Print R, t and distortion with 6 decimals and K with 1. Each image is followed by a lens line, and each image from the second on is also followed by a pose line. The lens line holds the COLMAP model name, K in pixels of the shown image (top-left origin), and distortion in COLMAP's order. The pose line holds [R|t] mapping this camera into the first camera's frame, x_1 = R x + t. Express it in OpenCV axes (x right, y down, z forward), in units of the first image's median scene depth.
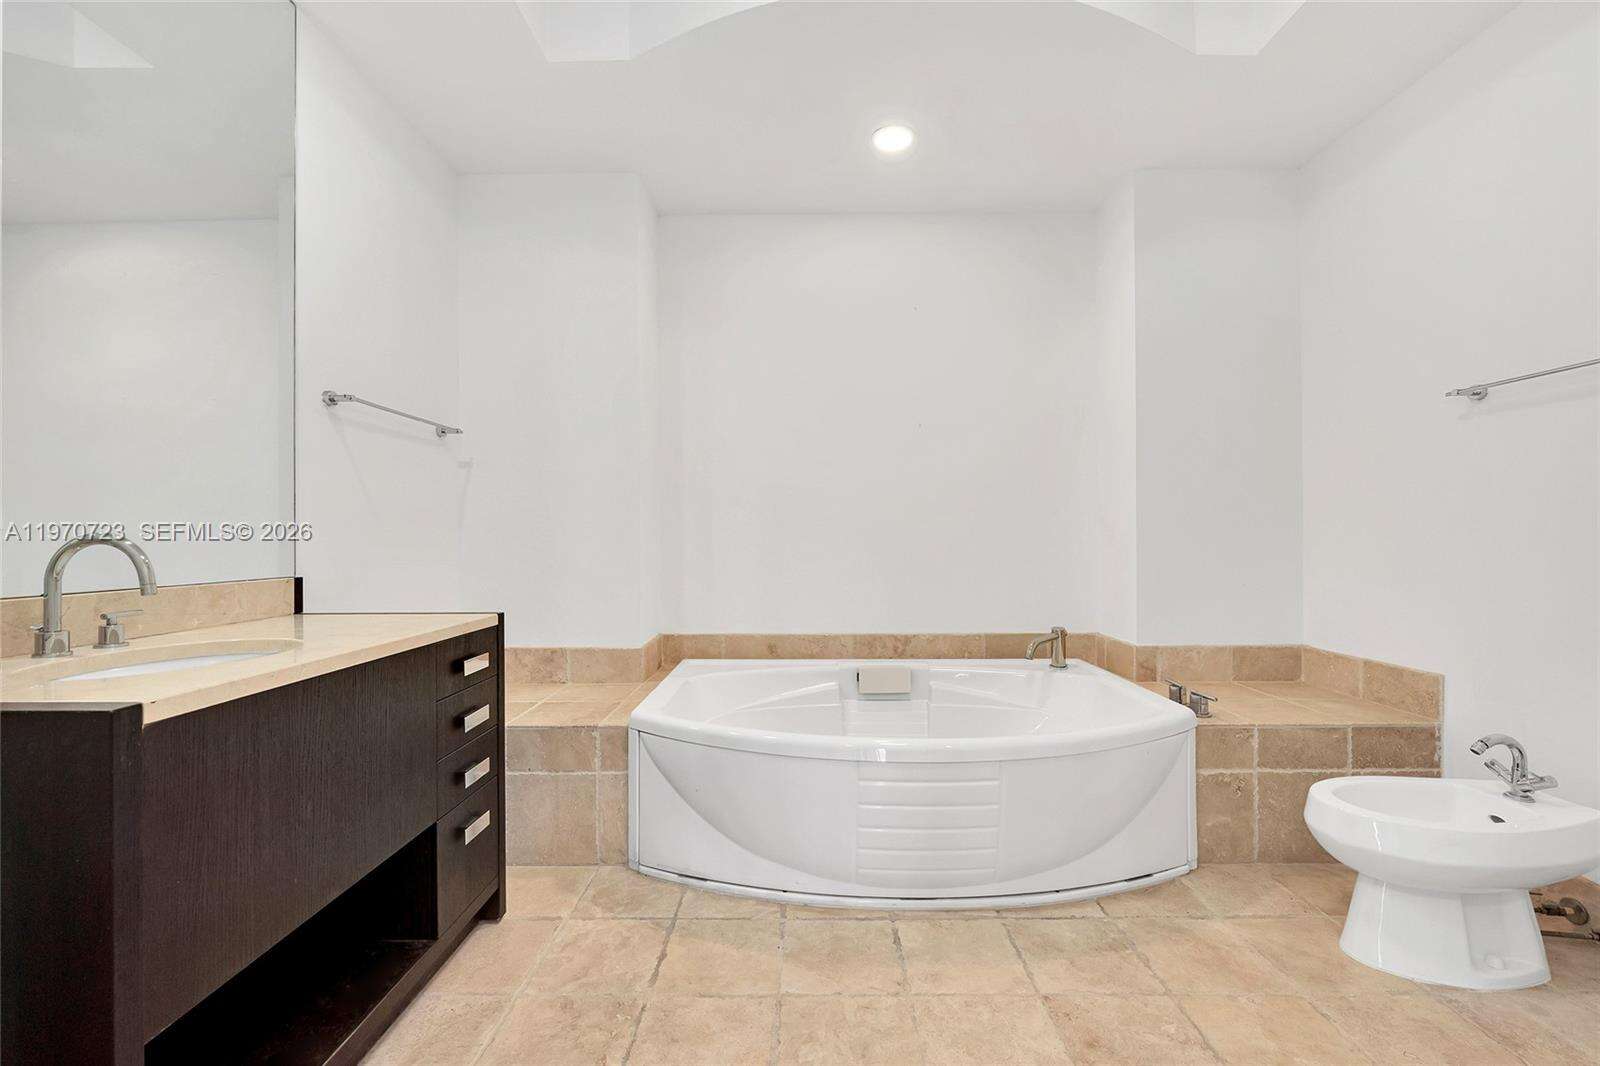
lens RADIAL K [[639.4, 0, 802.5], [0, 639.4, 545.8], [0, 0, 1]] dist [-0.001816, -0.000729]
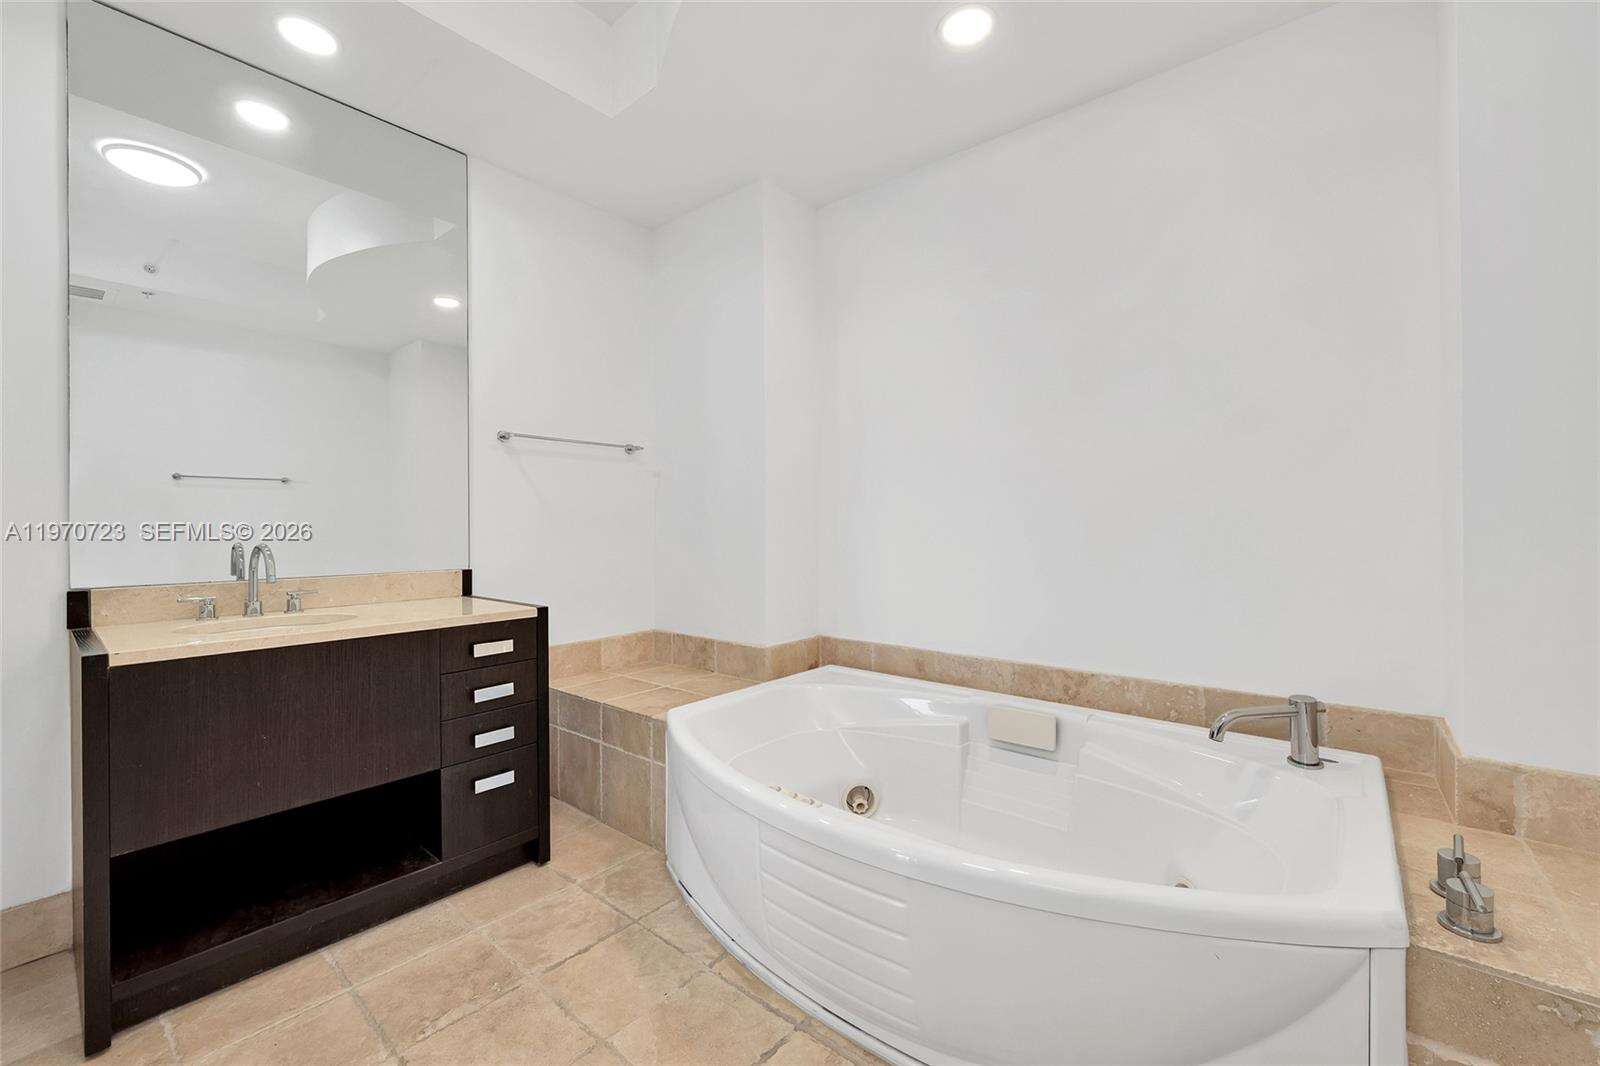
lens RADIAL K [[639.4, 0, 797.3], [0, 639.4, 532.6], [0, 0, 1]] dist [-0.001816, -0.000729]
pose [[0.778199, 0.006857, -0.627981, 0.540720], [-0.006287, 0.999975, 0.003127, -0.033426], [0.627986, 0.001515, 0.778223, 0.315884]]
